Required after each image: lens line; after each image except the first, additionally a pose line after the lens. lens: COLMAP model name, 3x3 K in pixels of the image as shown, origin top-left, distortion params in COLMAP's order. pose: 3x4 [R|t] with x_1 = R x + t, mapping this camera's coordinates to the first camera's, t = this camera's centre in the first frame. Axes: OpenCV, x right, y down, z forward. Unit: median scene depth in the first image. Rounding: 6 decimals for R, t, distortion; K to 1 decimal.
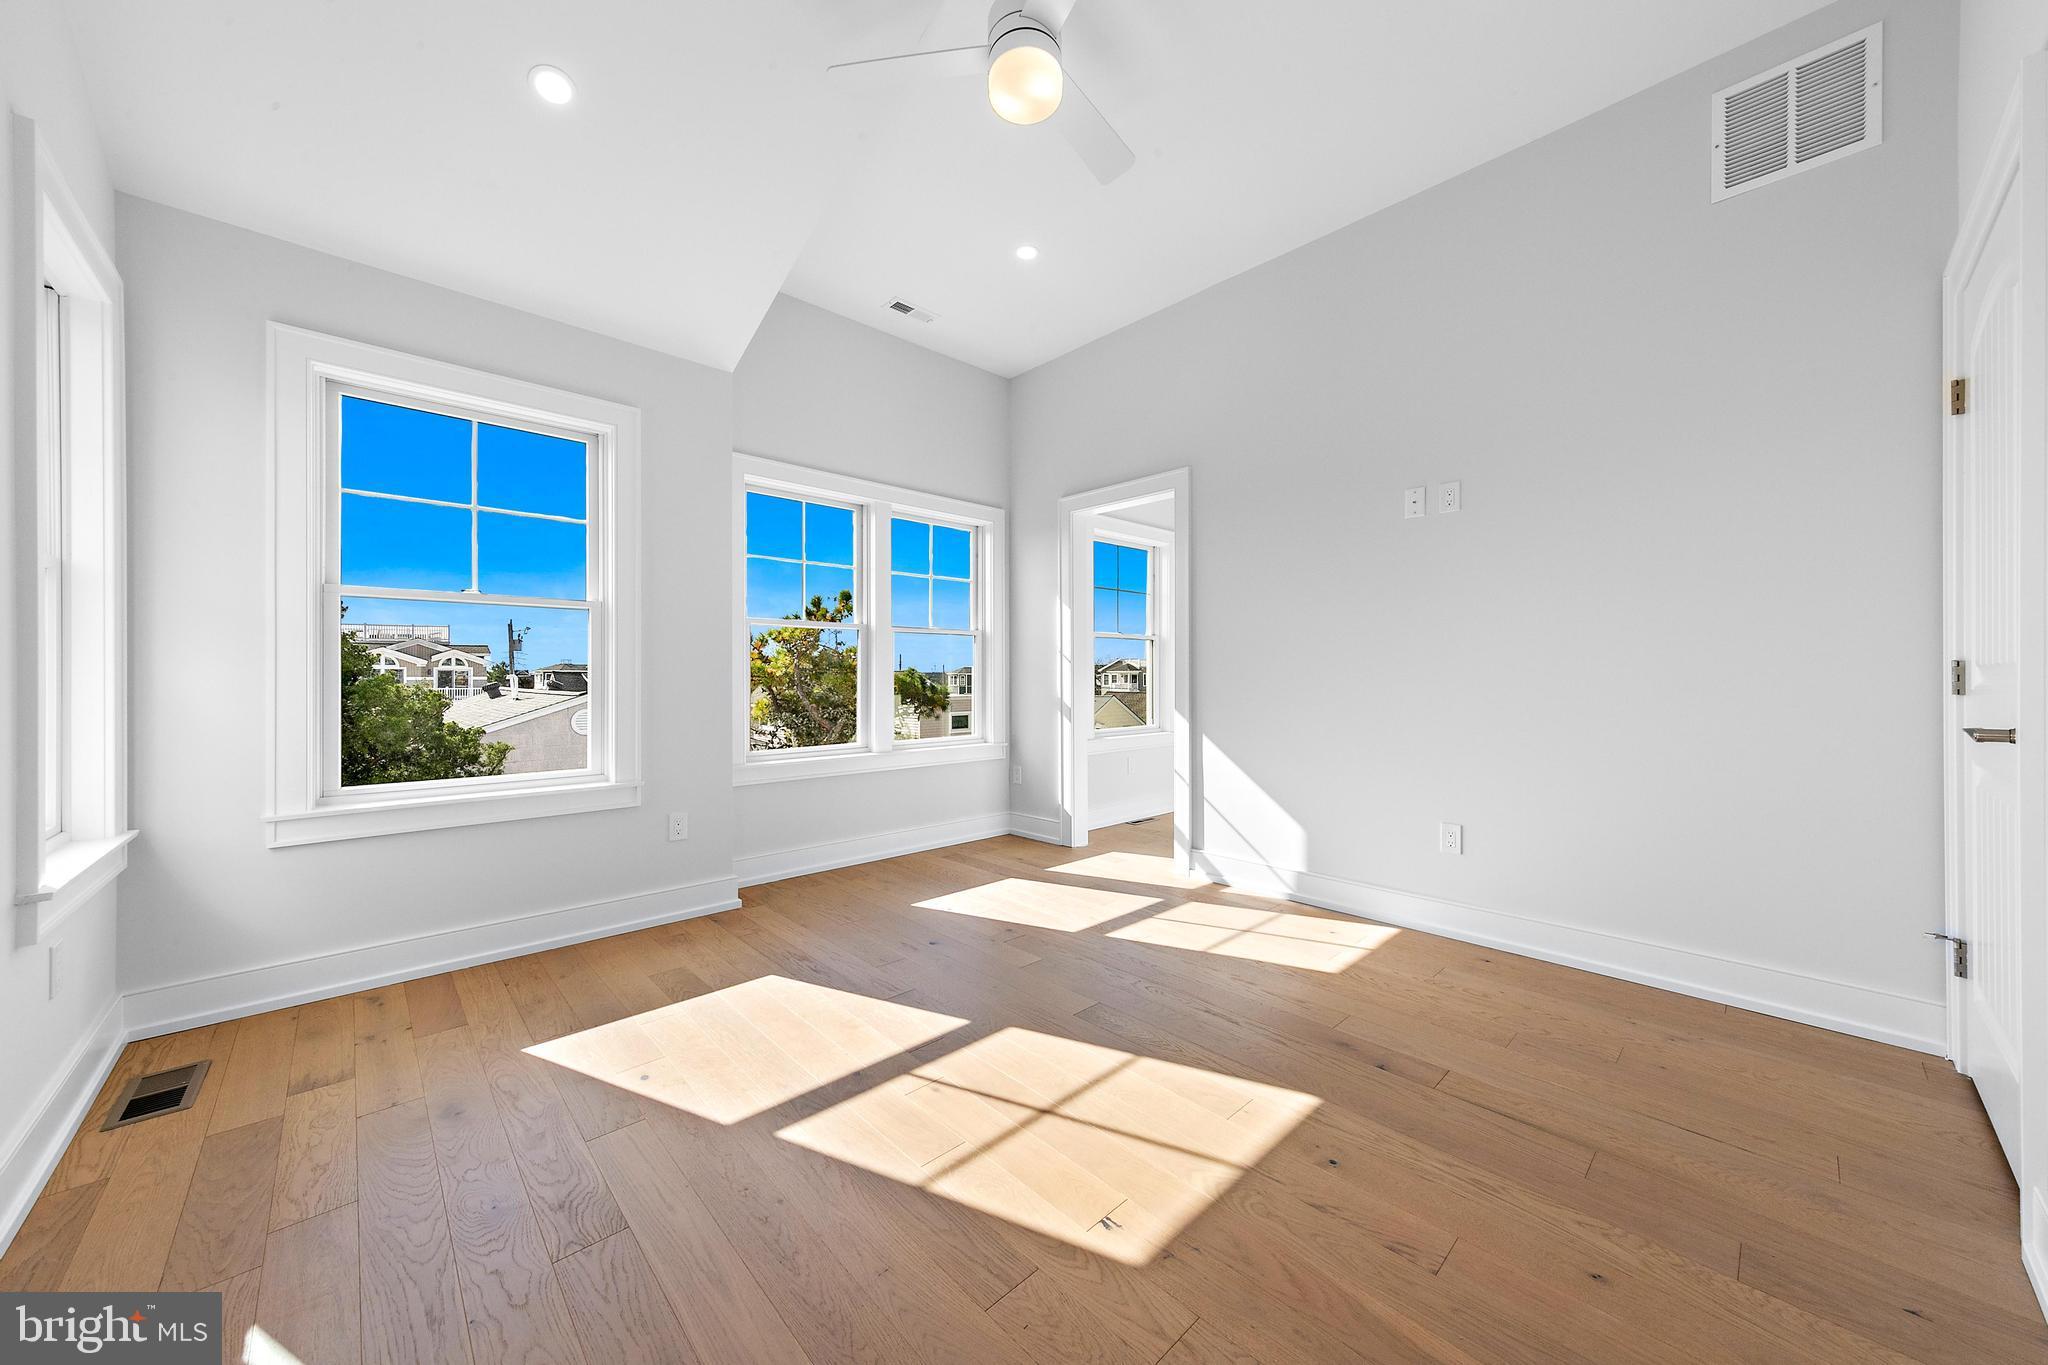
lens RADIAL K [[722.3, 0, 1027.1], [0, 722.3, 679.6], [0, 0, 1]] dist [0.004899, 0.000535]
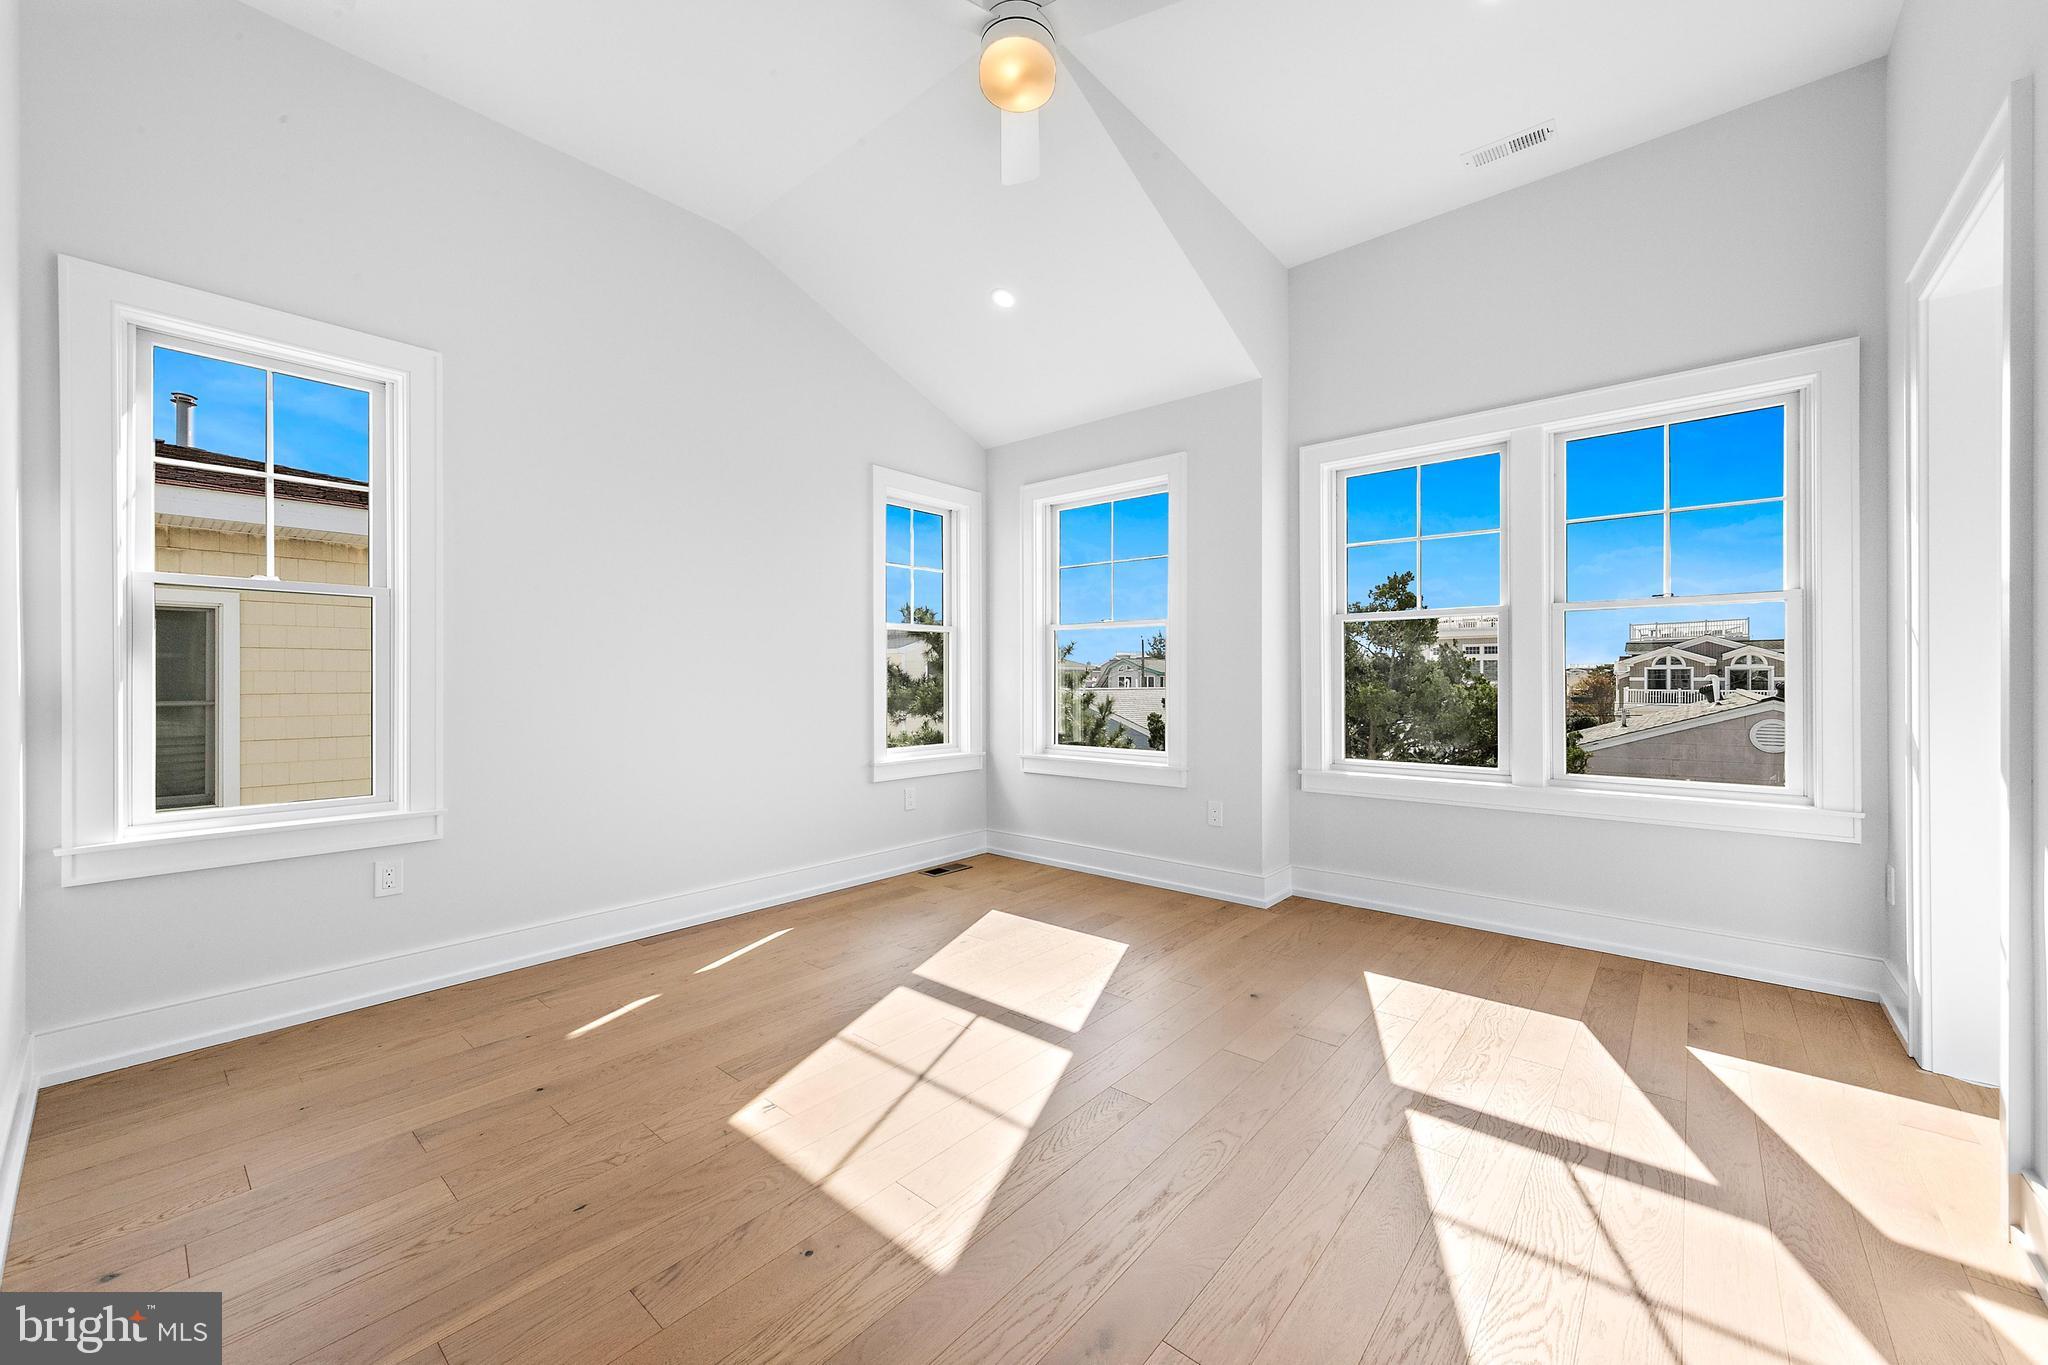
lens RADIAL K [[785.1, 0, 1012.6], [0, 785.1, 675.5], [0, 0, 1]] dist [0.004296, -0.000052]
pose [[0.098307, -0.002982, -0.995152, 0.681036], [-0.003235, 0.999989, -0.003316, -0.002011], [0.995151, 0.003545, 0.098297, 0.572534]]
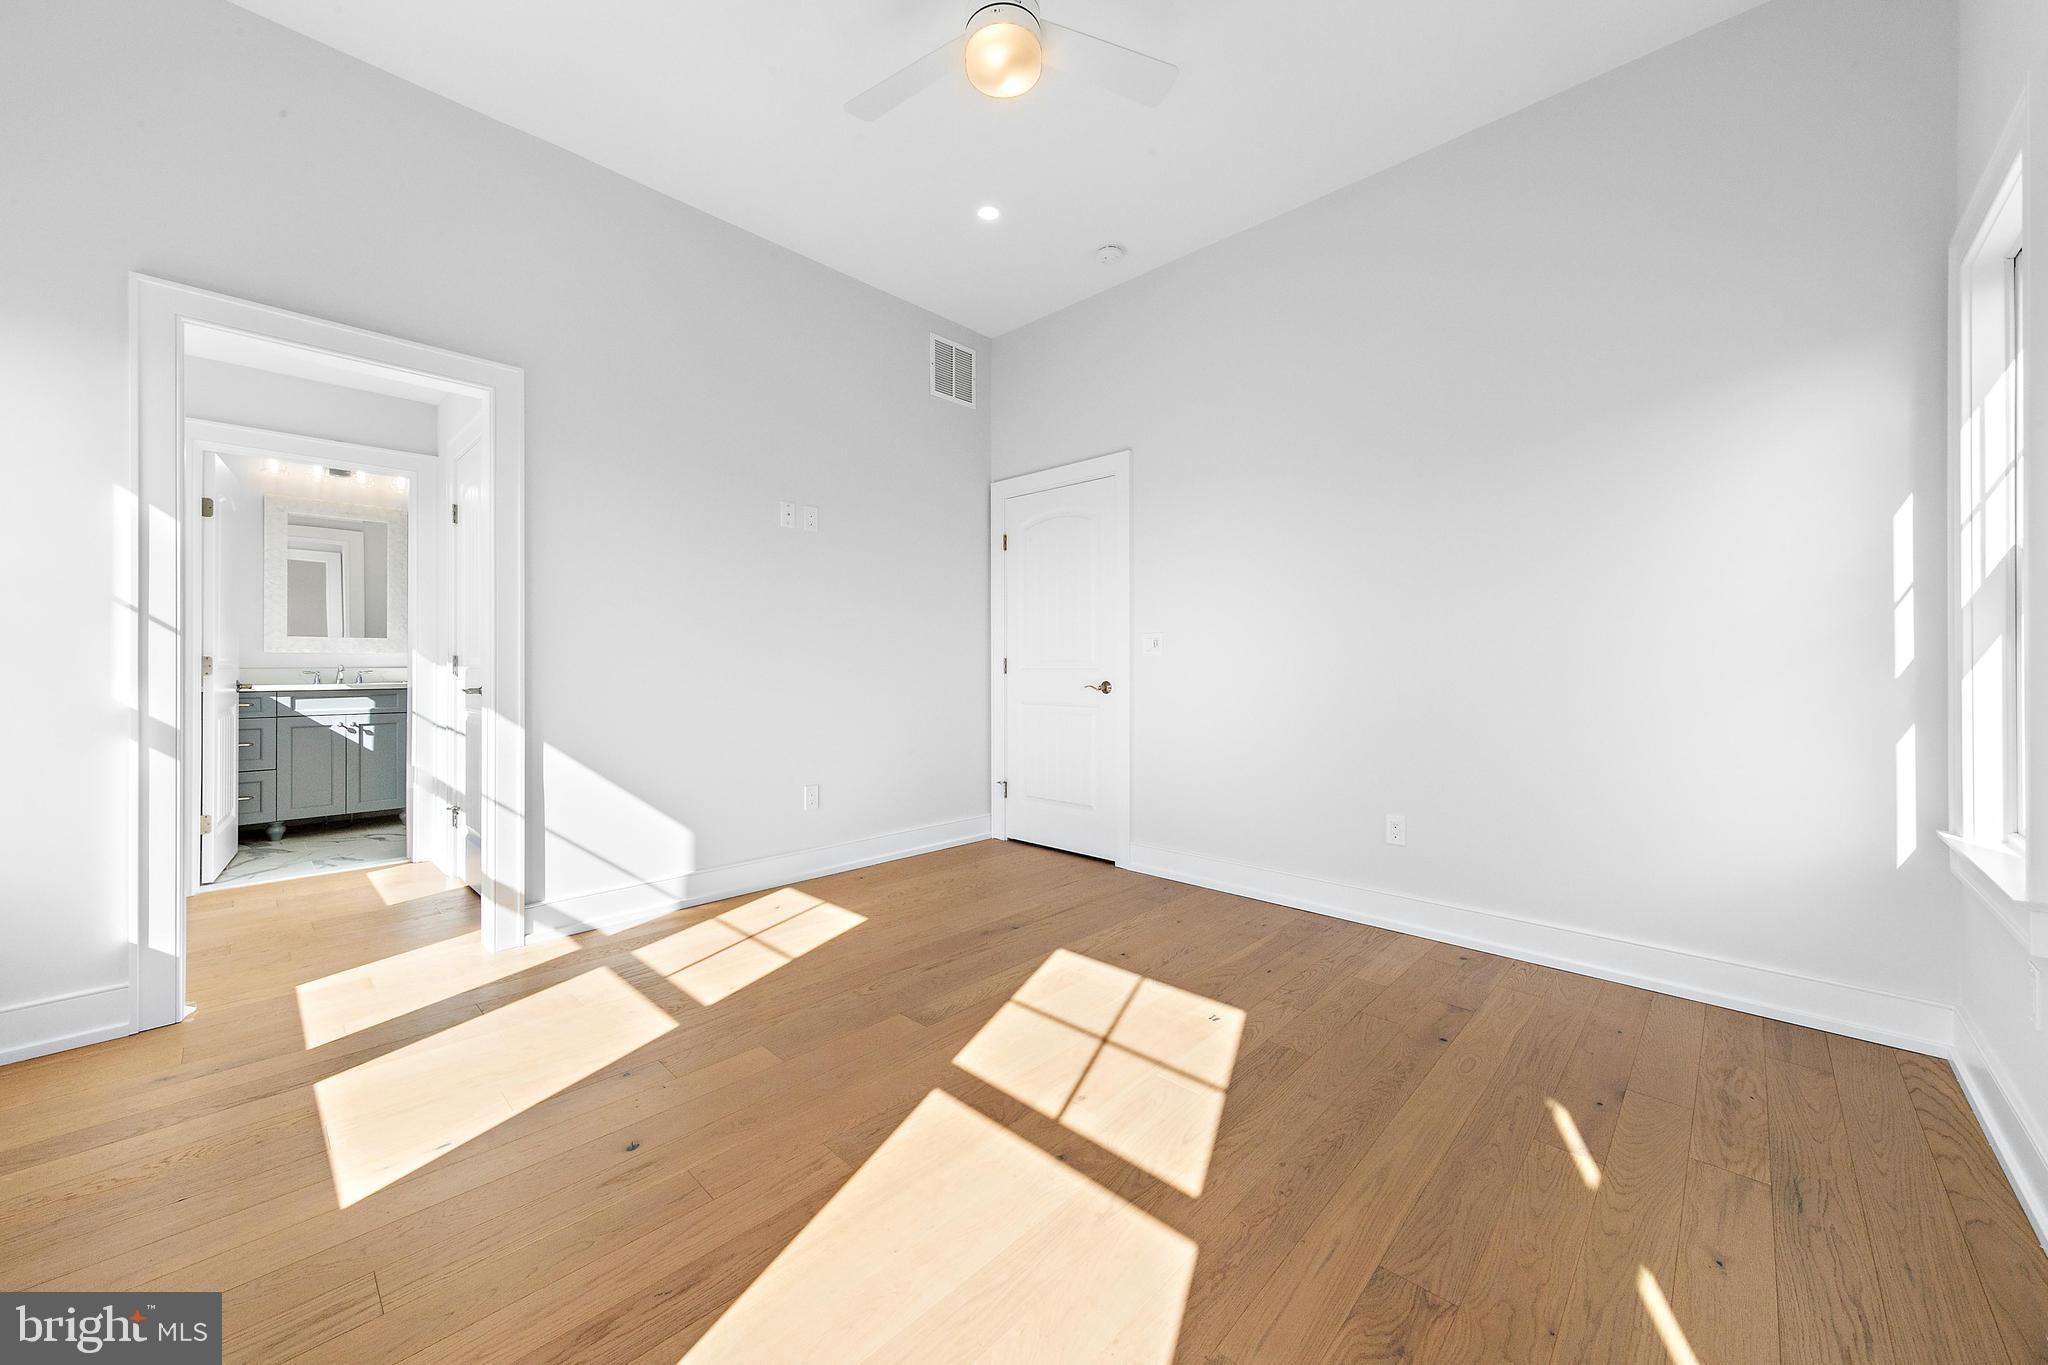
lens RADIAL K [[751.5, 0, 1021.5], [0, 751.5, 664.4], [0, 0, 1]] dist [-0.001581, -0.000412]
pose [[-0.054354, 0.004582, 0.998511, -0.658867], [0.002129, 0.999988, -0.004473, 0.000126], [-0.998519, 0.001882, -0.054363, 0.671905]]
